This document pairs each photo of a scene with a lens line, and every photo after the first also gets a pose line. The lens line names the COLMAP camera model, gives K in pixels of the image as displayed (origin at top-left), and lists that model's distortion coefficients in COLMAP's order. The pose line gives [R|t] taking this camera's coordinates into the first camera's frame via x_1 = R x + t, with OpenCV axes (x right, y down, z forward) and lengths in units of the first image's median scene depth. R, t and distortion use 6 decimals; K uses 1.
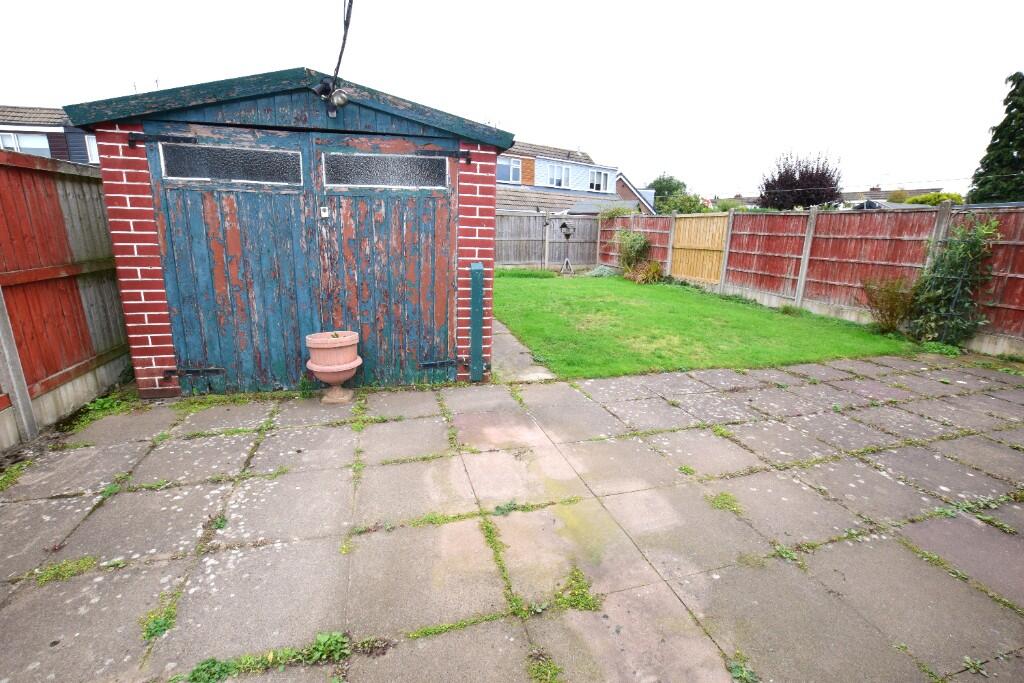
lens RADIAL K [[442.2, 0, 514.5], [0, 442.2, 339.3], [0, 0, 1]] dist [-0.021918, 0.000472]
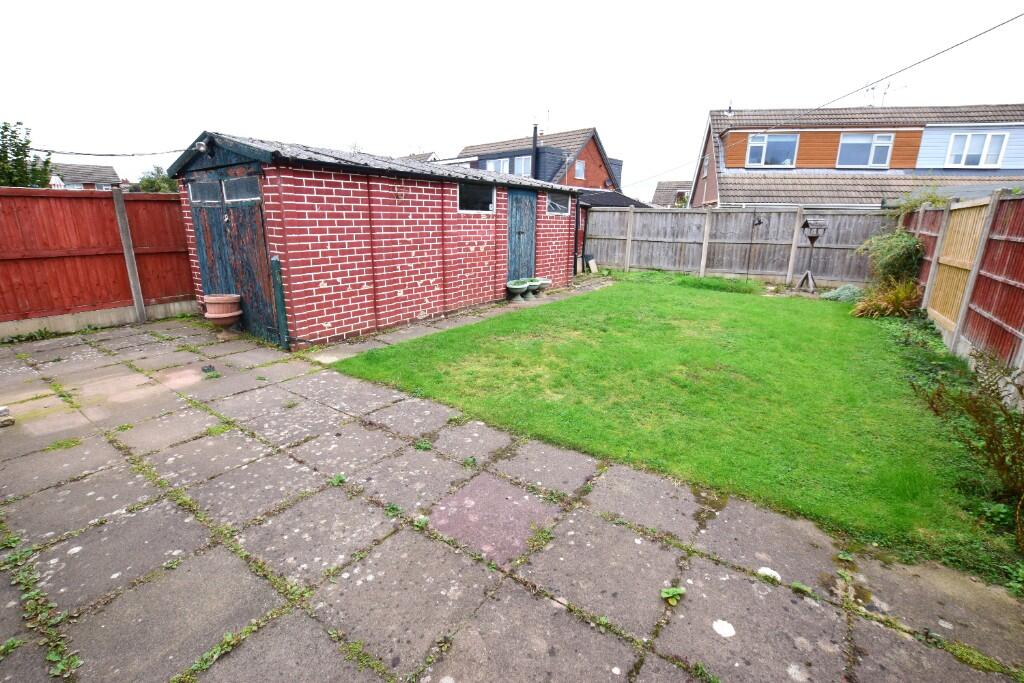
lens RADIAL K [[442.2, 0, 510.0], [0, 442.2, 340.9], [0, 0, 1]] dist [-0.021918, 0.000472]
pose [[0.636202, 0.187589, -0.748370, 1.280640], [-0.185841, 0.978691, 0.087335, -0.159242], [0.748806, 0.083514, 0.657507, 0.658900]]
